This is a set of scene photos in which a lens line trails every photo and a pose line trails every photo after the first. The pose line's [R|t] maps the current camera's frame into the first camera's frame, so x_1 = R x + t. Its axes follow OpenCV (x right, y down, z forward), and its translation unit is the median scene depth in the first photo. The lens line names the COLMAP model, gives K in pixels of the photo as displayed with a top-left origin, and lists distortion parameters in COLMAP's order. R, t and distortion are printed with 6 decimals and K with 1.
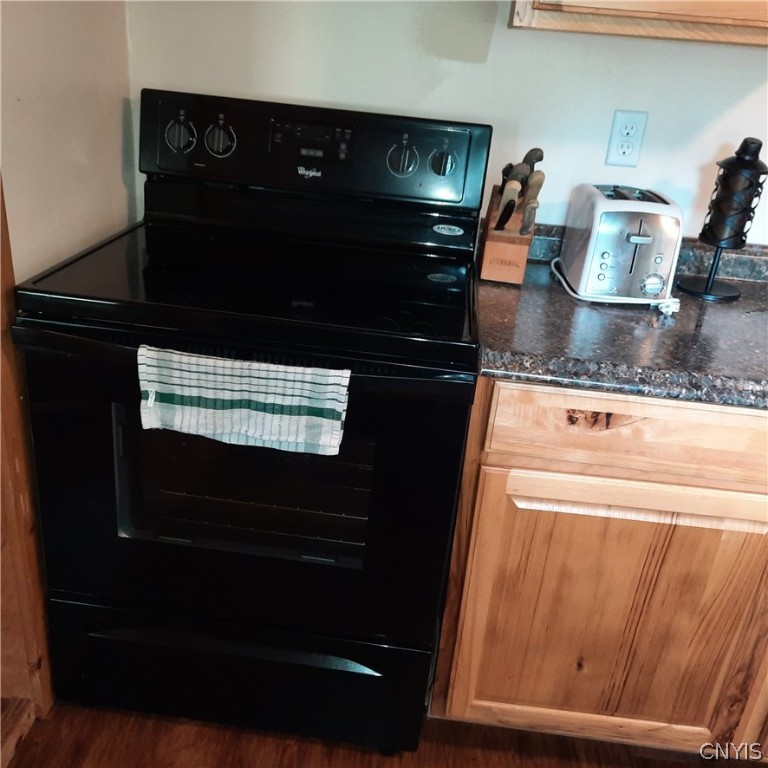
lens RADIAL K [[745.7, 0, 384.0], [0, 745.7, 384.0], [0, 0, 1]] dist [0.055124, -0.071230]
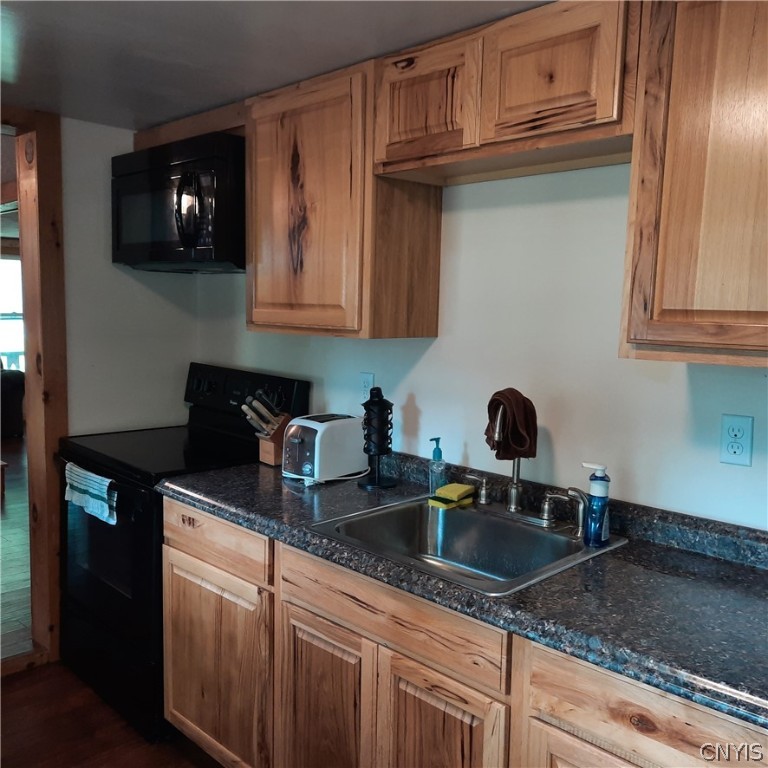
lens RADIAL K [[757.0, 0, 363.2], [0, 757.0, 379.3], [0, 0, 1]] dist [0.063348, -0.080628]
pose [[0.759743, -0.000692, -0.650223, 1.468961], [-0.225755, 0.937511, -0.264778, 0.094880], [0.609775, 0.347954, 0.712112, -0.178169]]
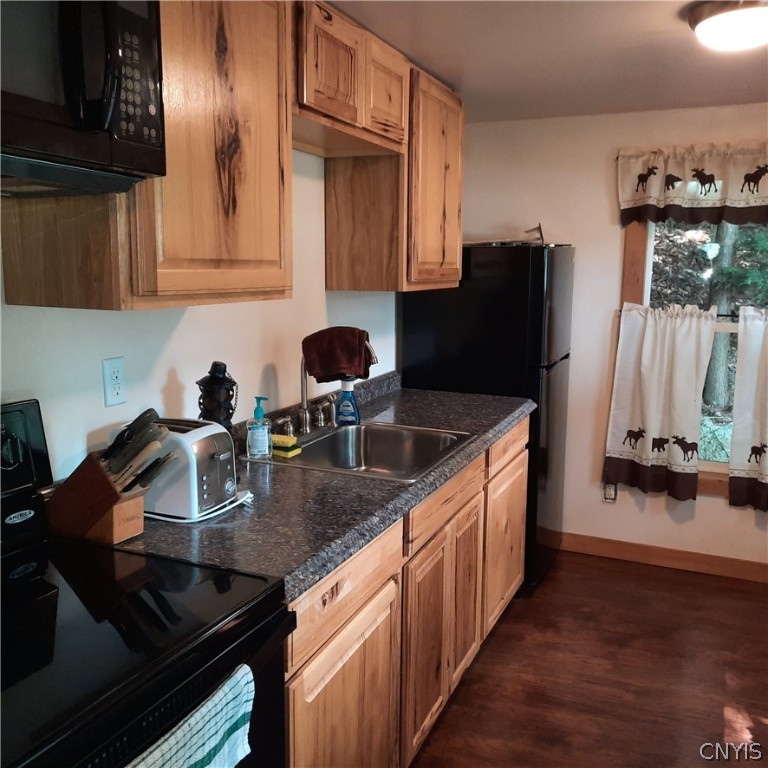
lens RADIAL K [[757.0, 0, 363.2], [0, 757.0, 379.3], [0, 0, 1]] dist [0.063348, -0.080628]
pose [[0.317118, -0.217915, 0.923011, -0.631978], [0.402759, 0.912065, 0.076955, -0.281940], [-0.858616, 0.347347, 0.377000, 0.277218]]
